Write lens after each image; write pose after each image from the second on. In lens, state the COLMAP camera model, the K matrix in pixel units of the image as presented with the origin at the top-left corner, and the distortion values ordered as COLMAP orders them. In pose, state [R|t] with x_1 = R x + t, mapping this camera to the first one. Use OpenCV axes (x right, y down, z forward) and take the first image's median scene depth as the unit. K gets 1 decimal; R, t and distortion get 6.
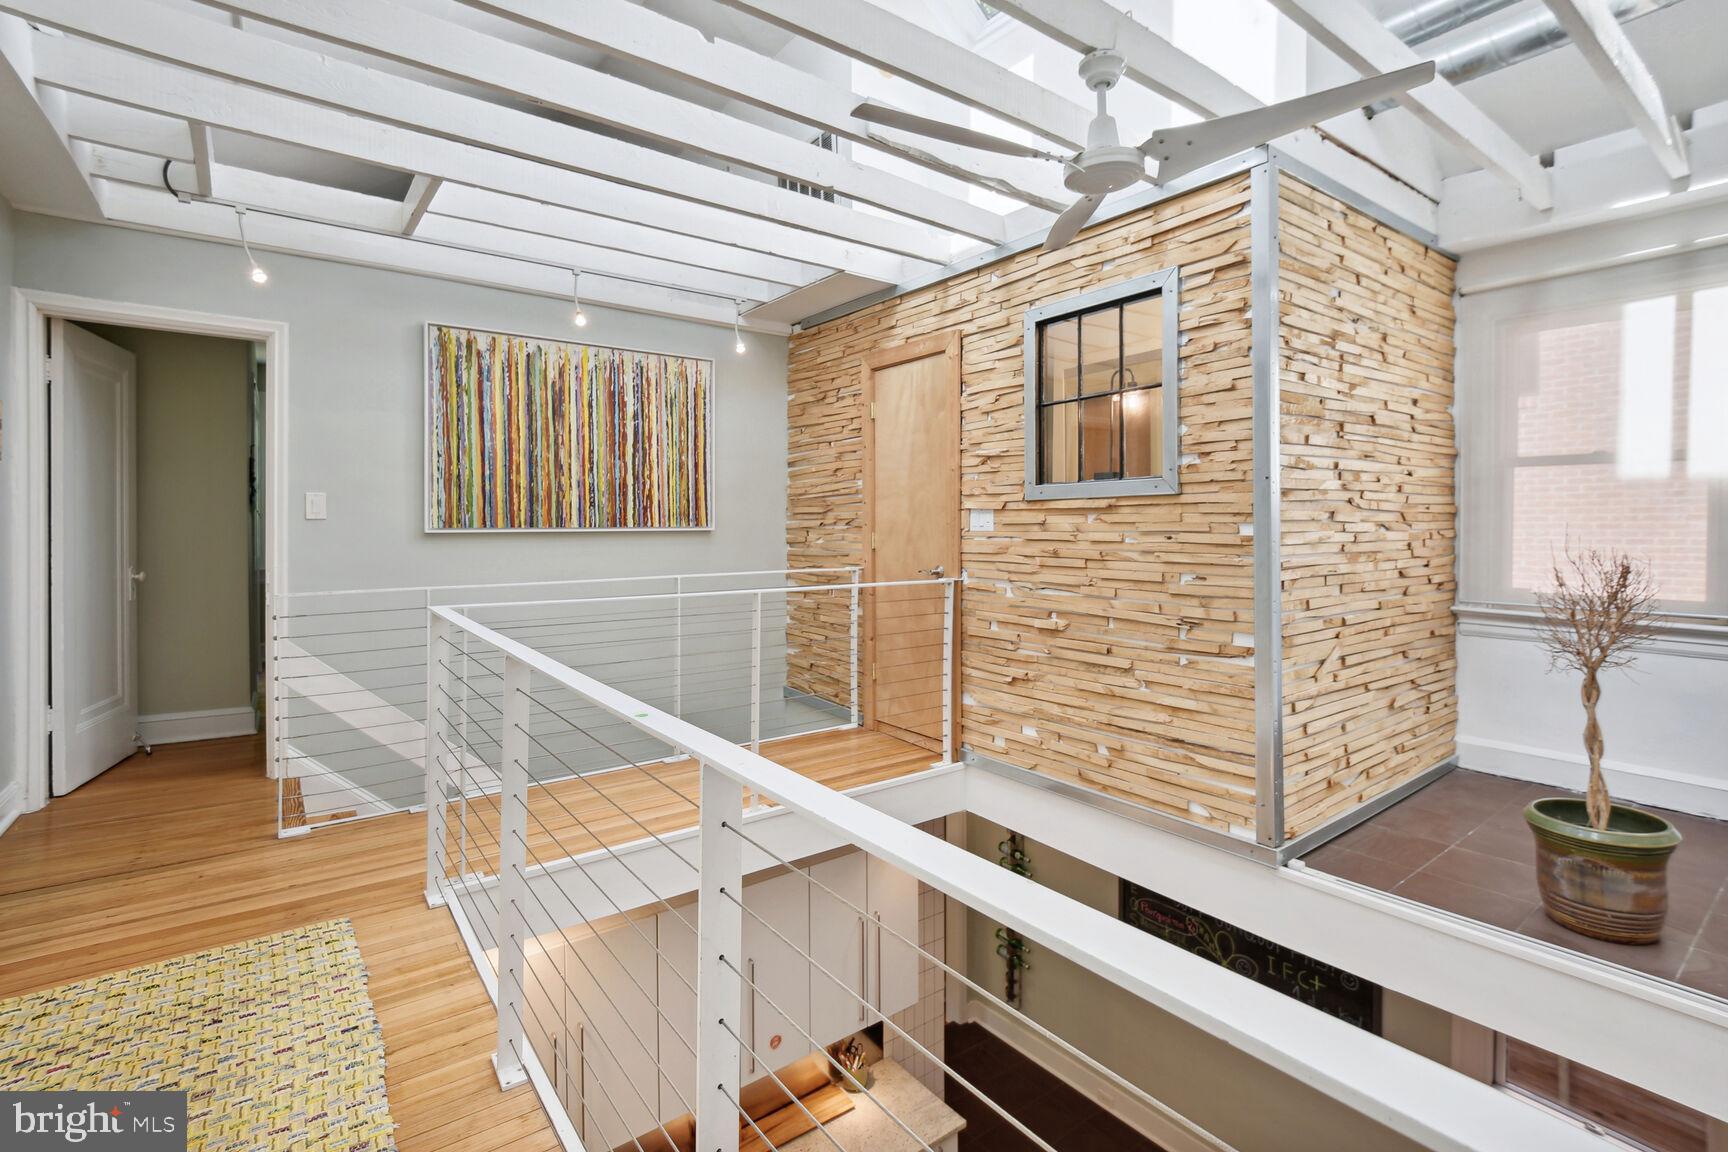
lens RADIAL K [[803.5, 0, 880.5], [0, 803.5, 507.4], [0, 0, 1]] dist [-0.021411, -0.004388]
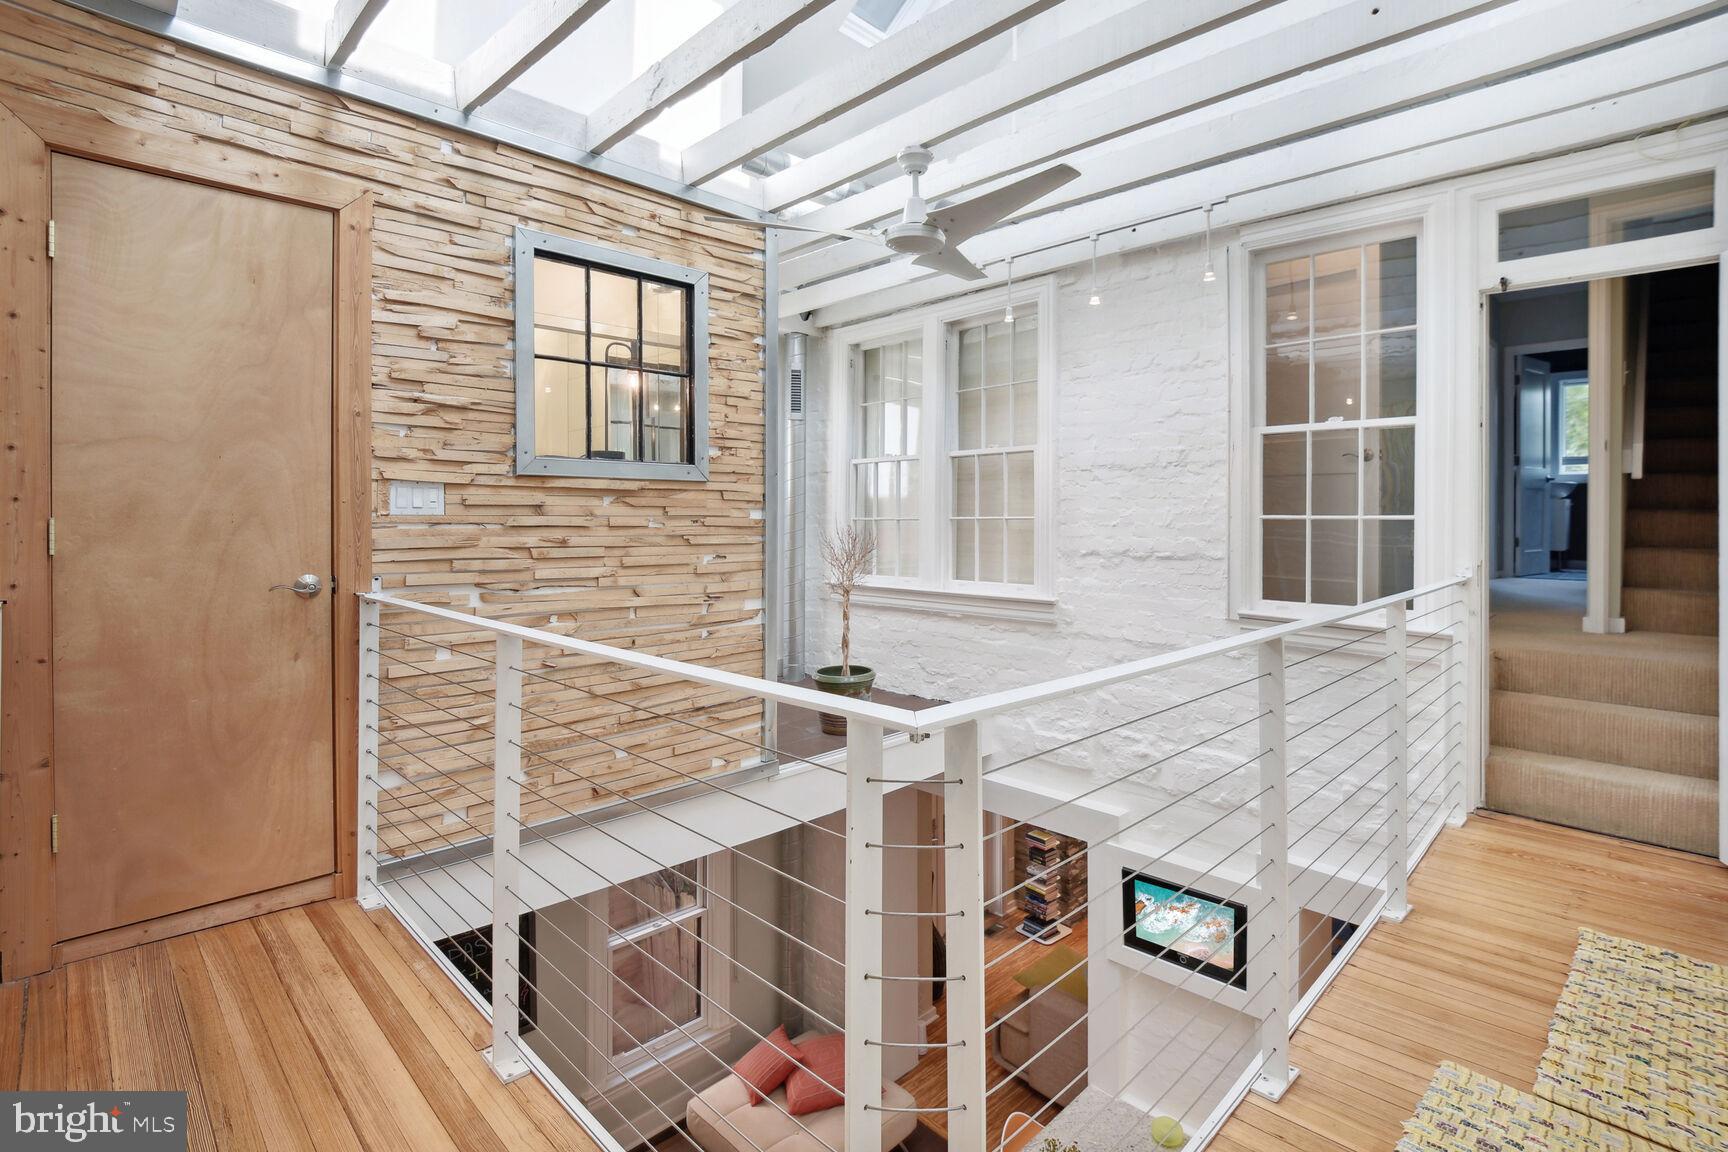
lens RADIAL K [[803.5, 0, 891.6], [0, 803.5, 519.7], [0, 0, 1]] dist [-0.021411, -0.004388]
pose [[-0.149782, 0.013453, 0.988628, -0.654606], [-0.013916, 0.999780, -0.015713, 0.043314], [-0.988621, -0.016111, -0.149561, 0.802491]]
